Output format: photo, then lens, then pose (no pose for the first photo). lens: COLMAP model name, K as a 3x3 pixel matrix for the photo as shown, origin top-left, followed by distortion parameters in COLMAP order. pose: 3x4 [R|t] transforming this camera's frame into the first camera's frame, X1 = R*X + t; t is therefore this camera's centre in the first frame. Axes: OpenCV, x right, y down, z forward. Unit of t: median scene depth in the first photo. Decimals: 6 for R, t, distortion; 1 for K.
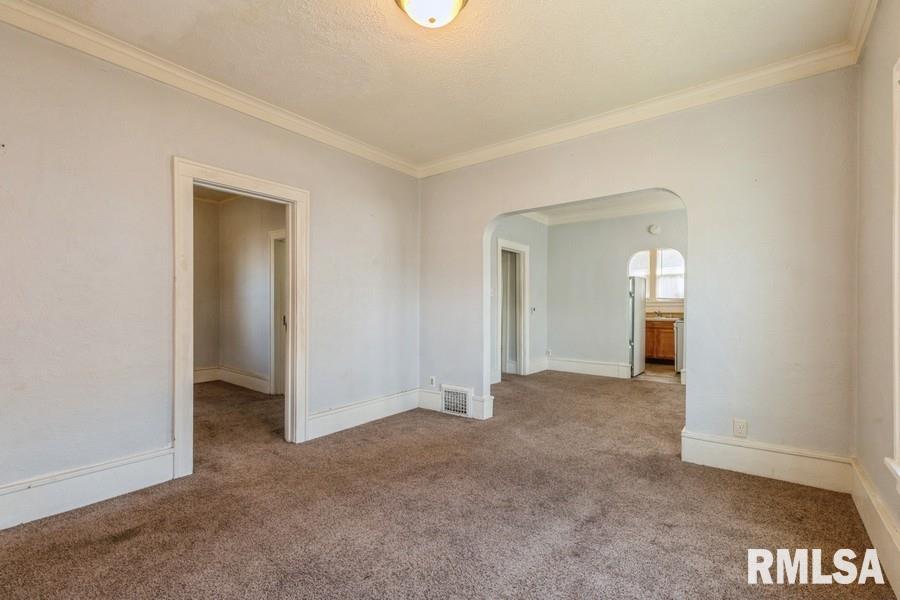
lens RADIAL K [[408.5, 0, 445.8], [0, 408.5, 304.6], [0, 0, 1]] dist [0.010365, -0.001668]
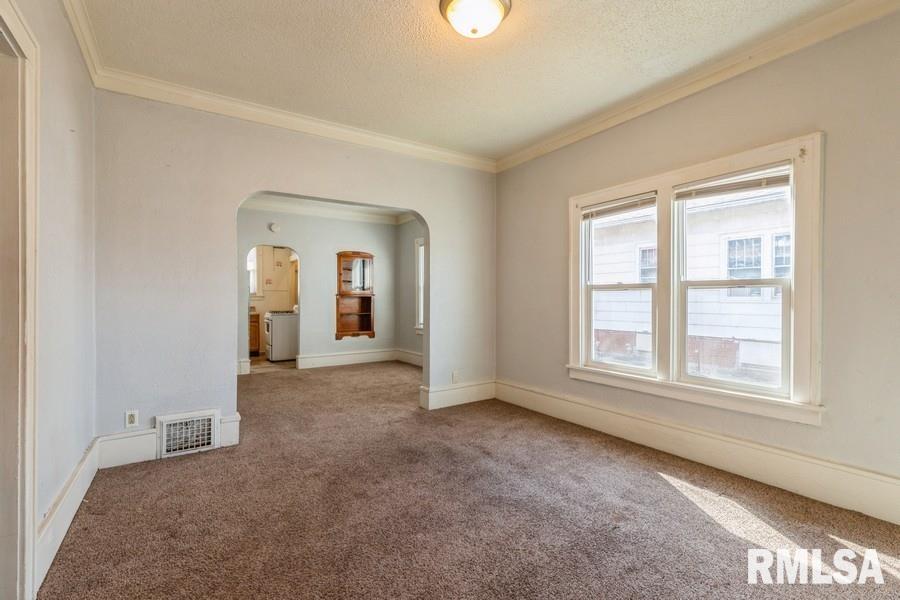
lens RADIAL K [[408.5, 0, 445.5], [0, 408.5, 300.5], [0, 0, 1]] dist [0.010365, -0.001668]
pose [[0.323040, -0.002370, 0.946382, -0.639333], [-0.000024, 0.999997, 0.002513, 0.002676], [-0.946385, -0.000835, 0.323039, 0.436385]]
